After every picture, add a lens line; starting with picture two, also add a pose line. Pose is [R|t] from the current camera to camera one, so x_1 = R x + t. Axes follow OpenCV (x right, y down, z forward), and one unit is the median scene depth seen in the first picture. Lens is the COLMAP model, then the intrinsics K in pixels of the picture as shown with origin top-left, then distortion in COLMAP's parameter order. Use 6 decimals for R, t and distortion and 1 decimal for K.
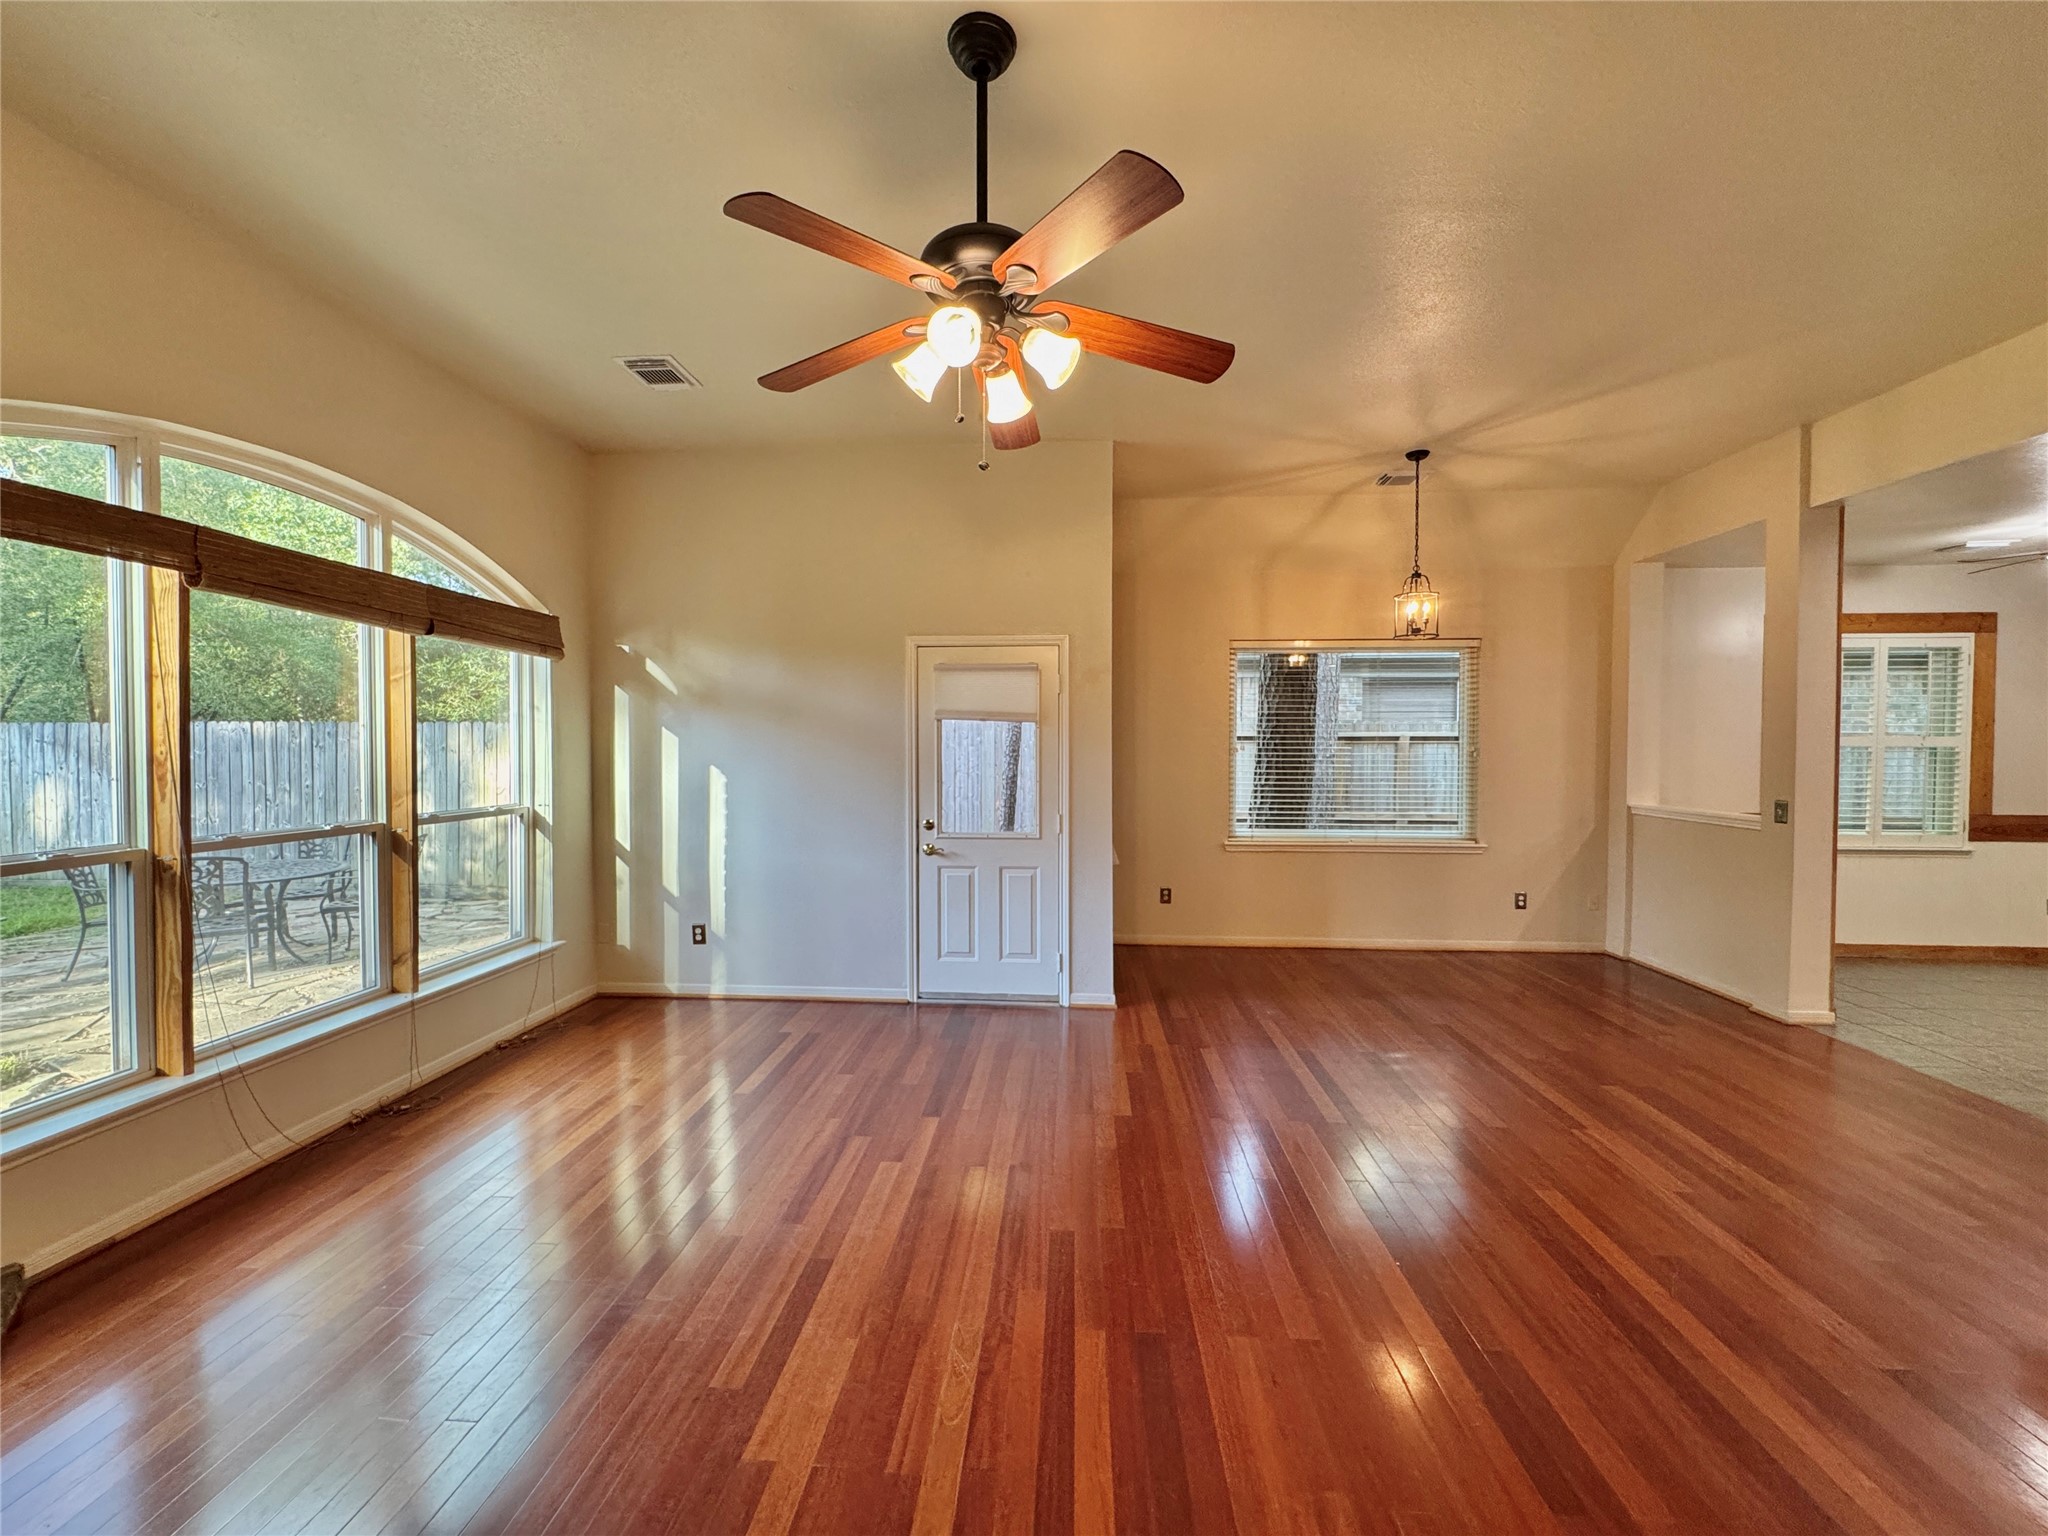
lens RADIAL K [[819.5, 0, 1023.0], [0, 819.5, 765.1], [0, 0, 1]] dist [-0.004240, 0.000416]
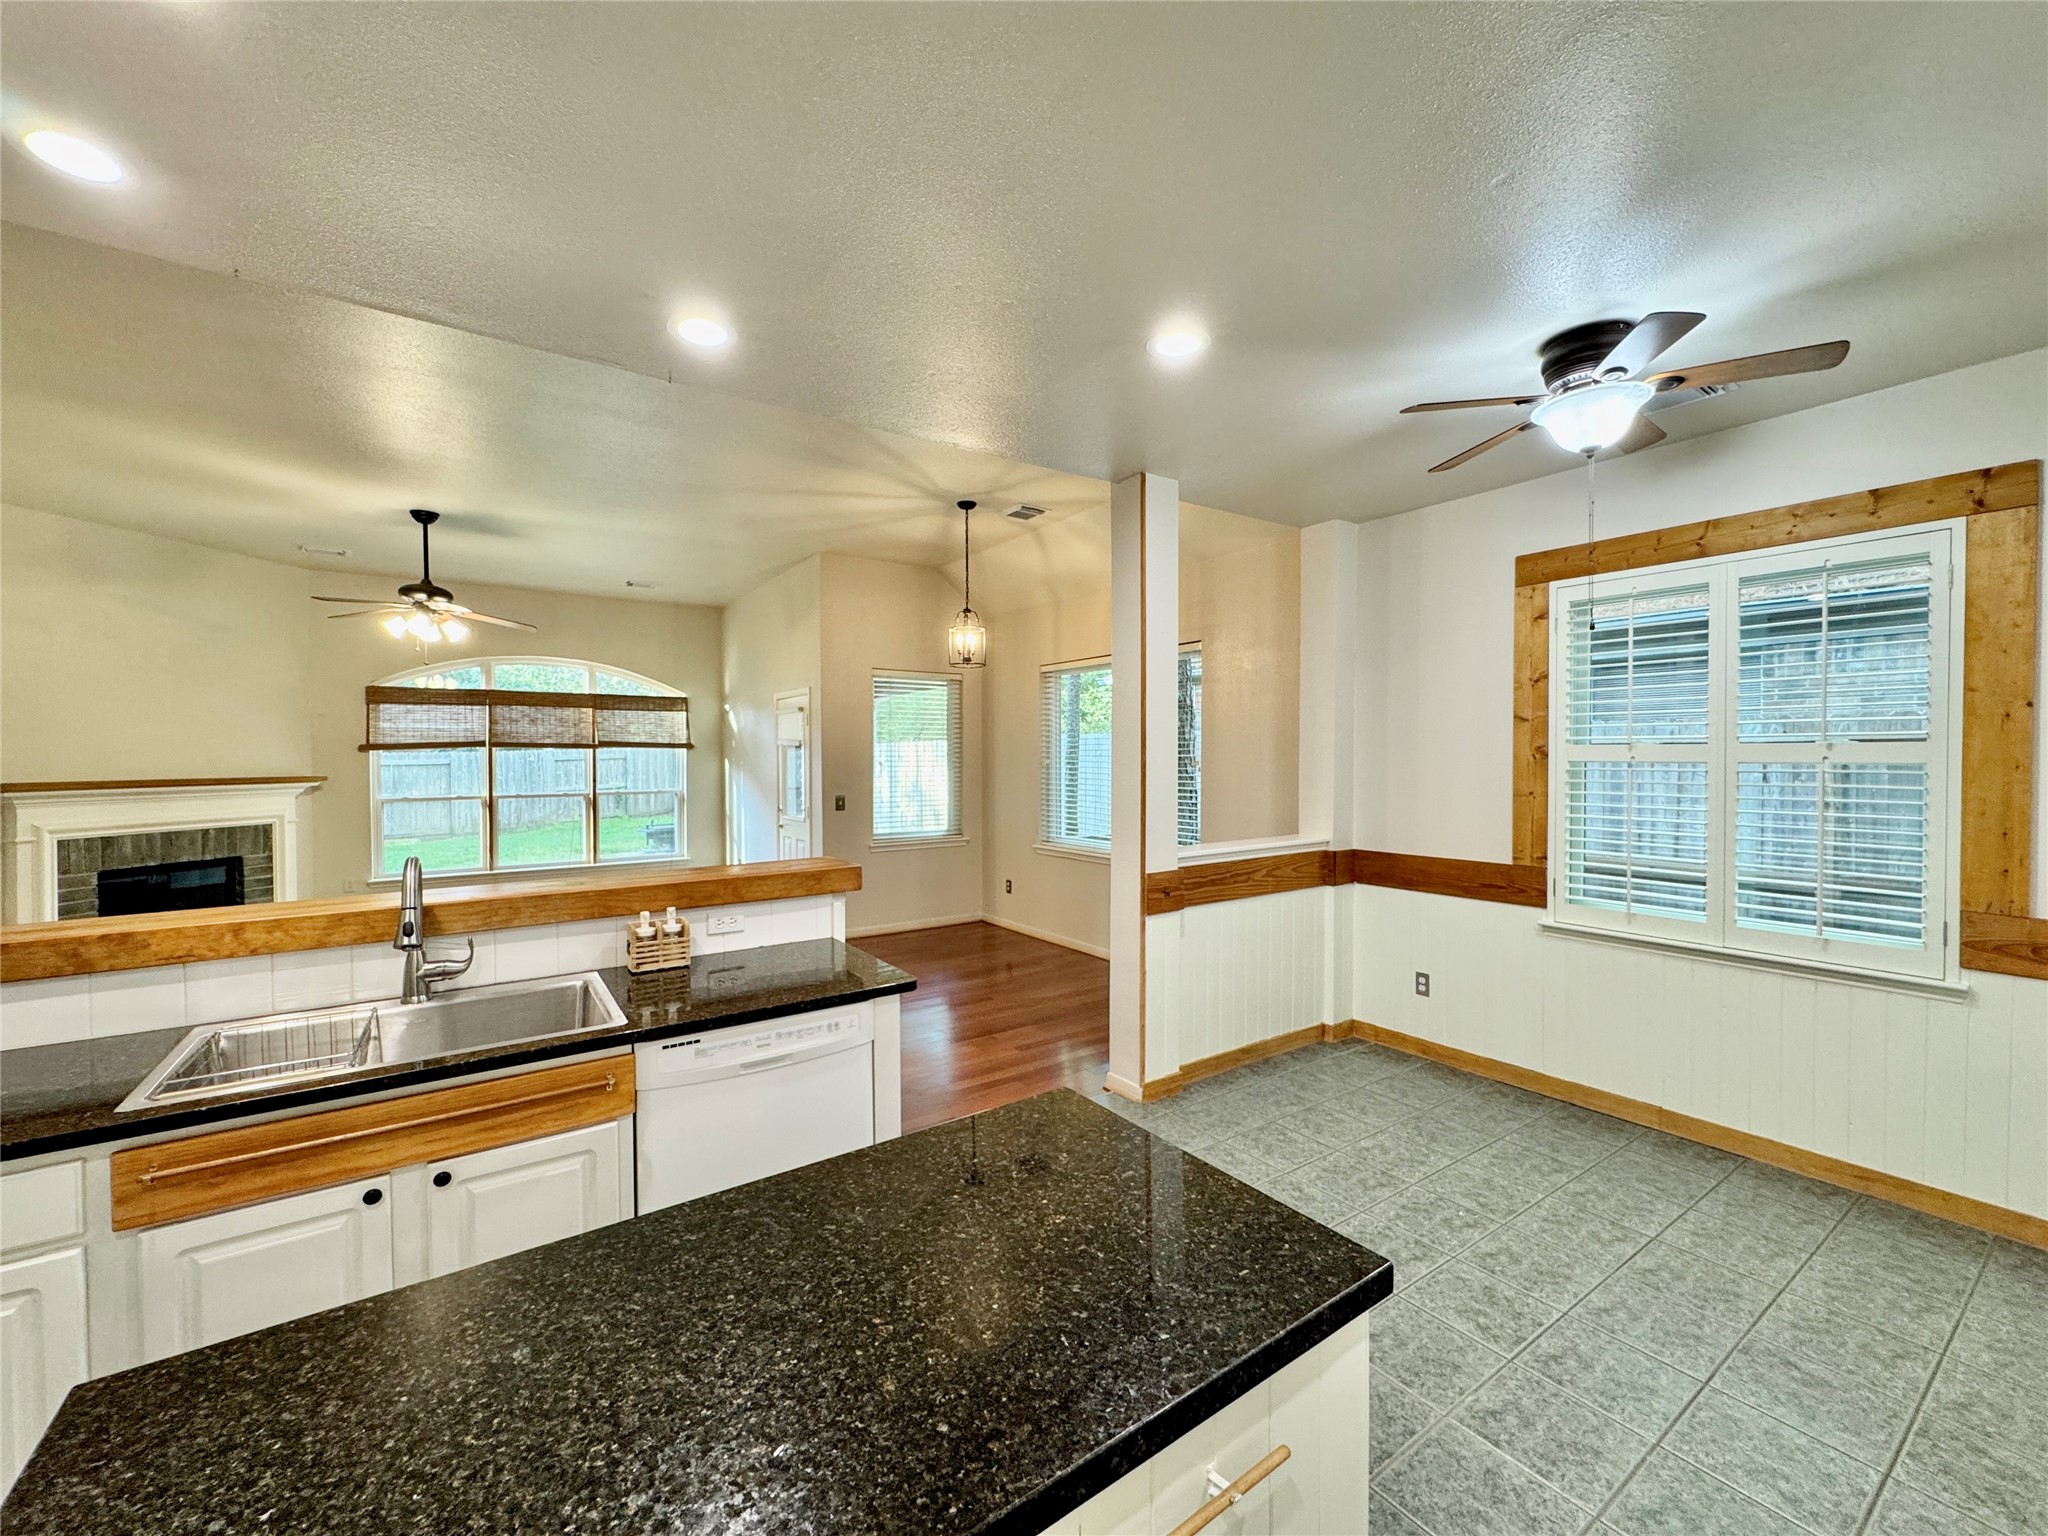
lens RADIAL K [[819.5, 0, 1023.6], [0, 819.5, 763.4], [0, 0, 1]] dist [-0.004240, 0.000416]
pose [[0.626402, 0.004293, -0.779488, 1.434857], [-0.012546, 0.999911, -0.004575, -0.016689], [0.779399, 0.012645, 0.626400, 0.358684]]
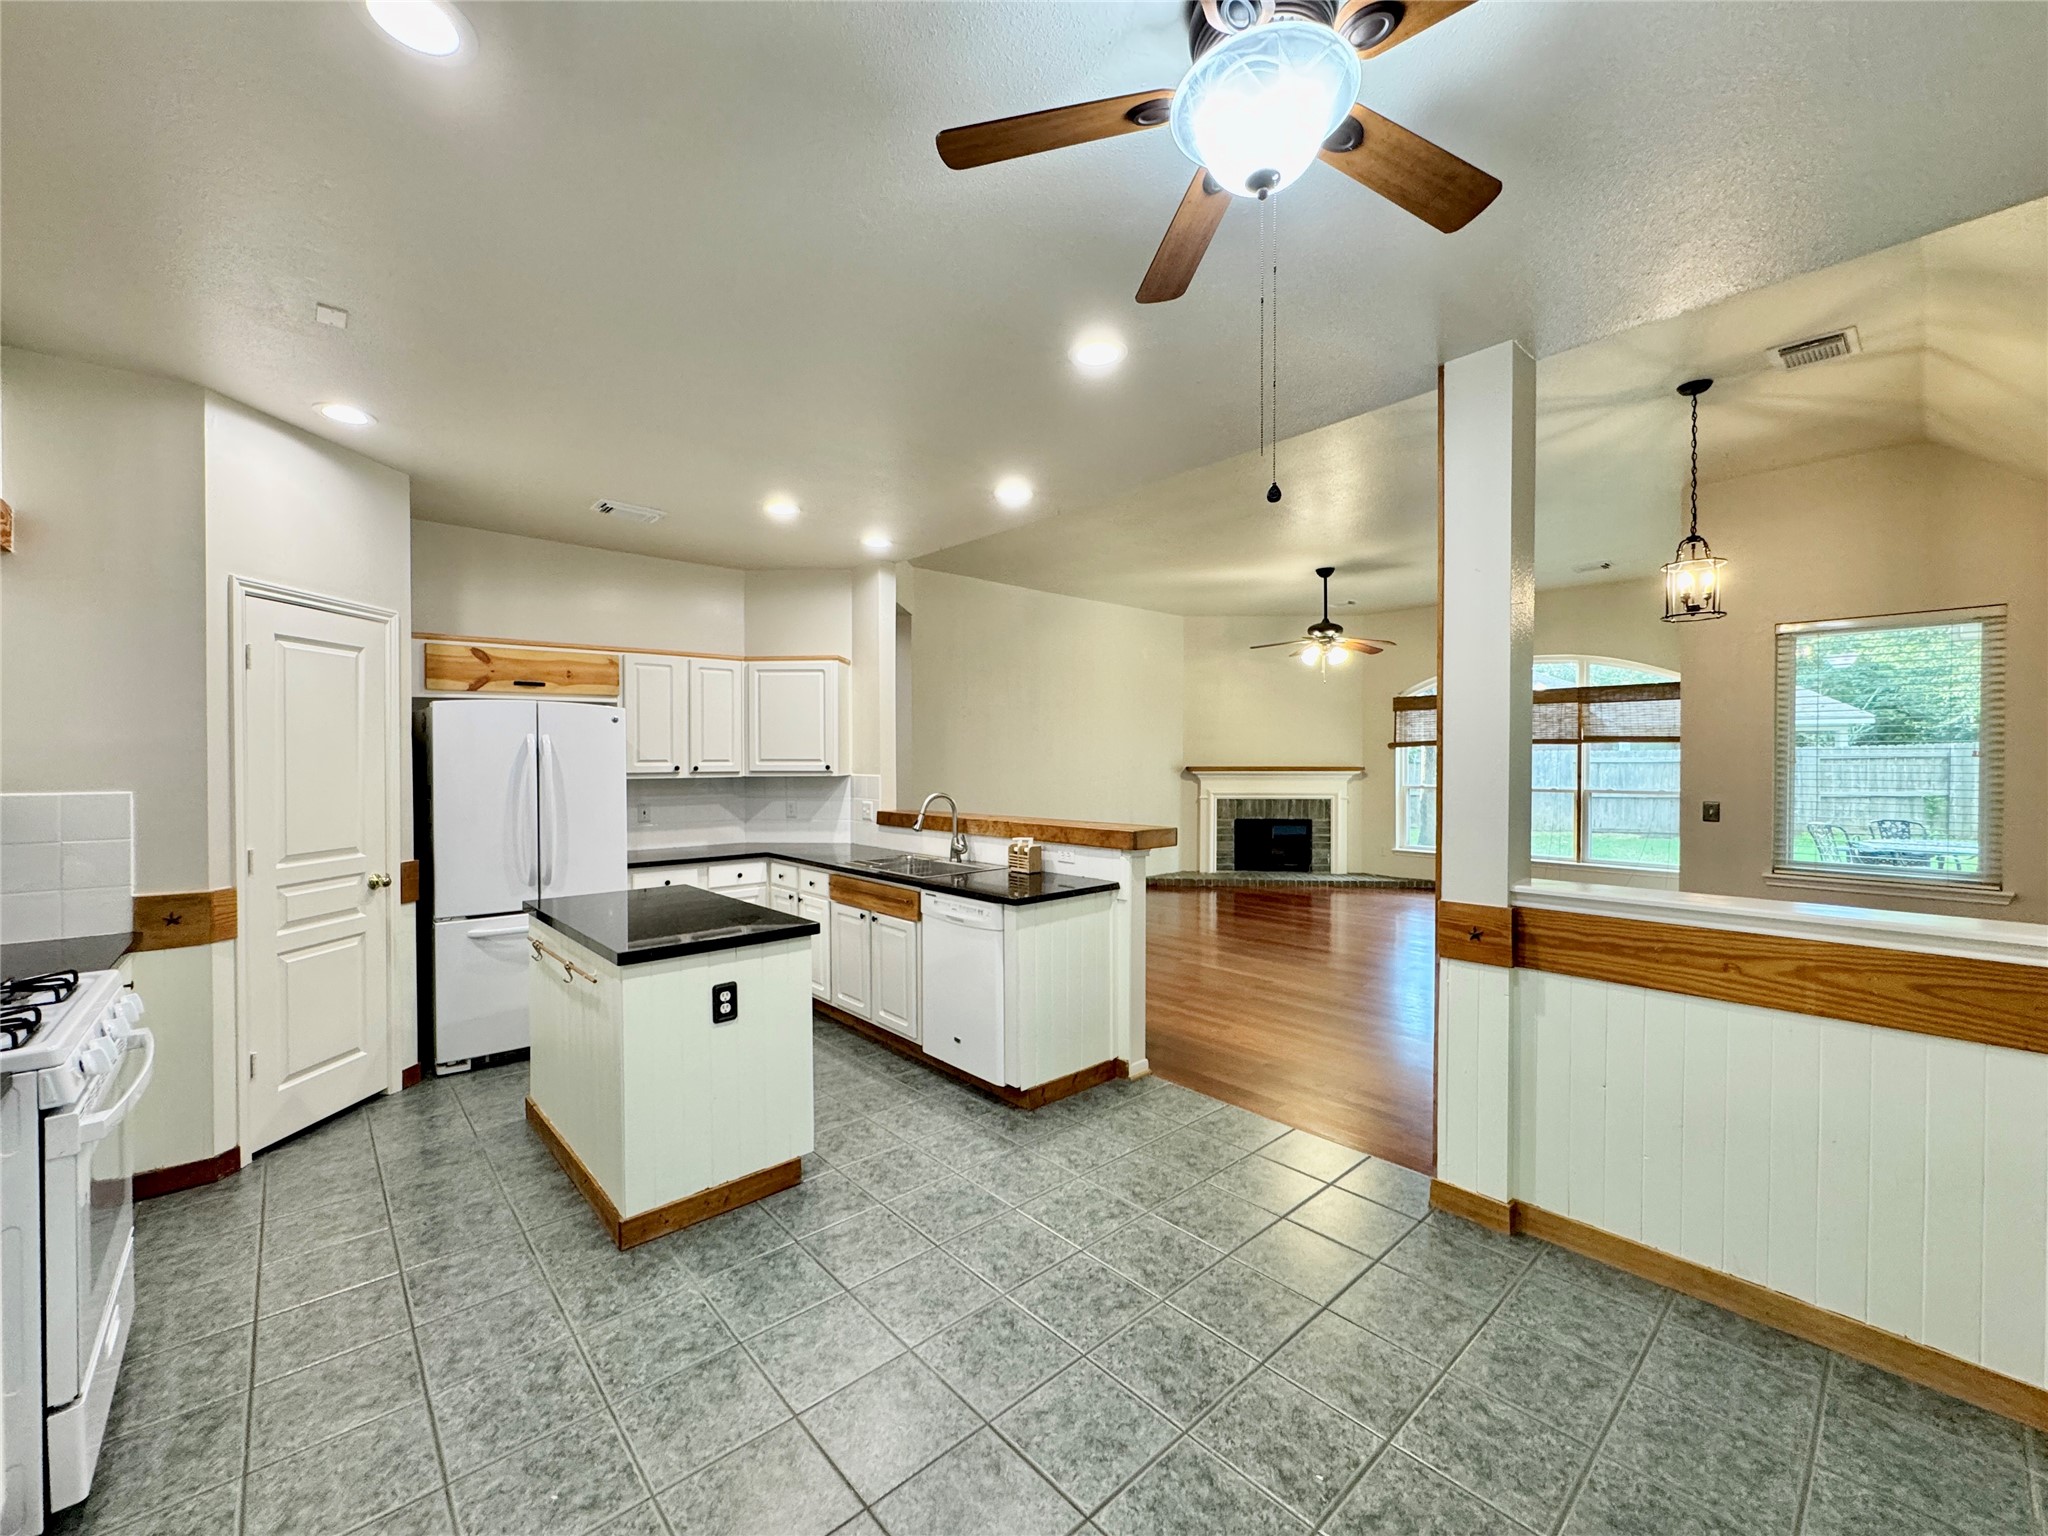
lens RADIAL K [[819.5, 0, 1020.6], [0, 819.5, 765.4], [0, 0, 1]] dist [-0.004240, 0.000416]
pose [[-0.692802, 0.006067, -0.721103, 1.522718], [-0.015594, 0.999605, 0.023392, -0.021480], [0.720959, 0.027451, -0.692433, 1.099423]]
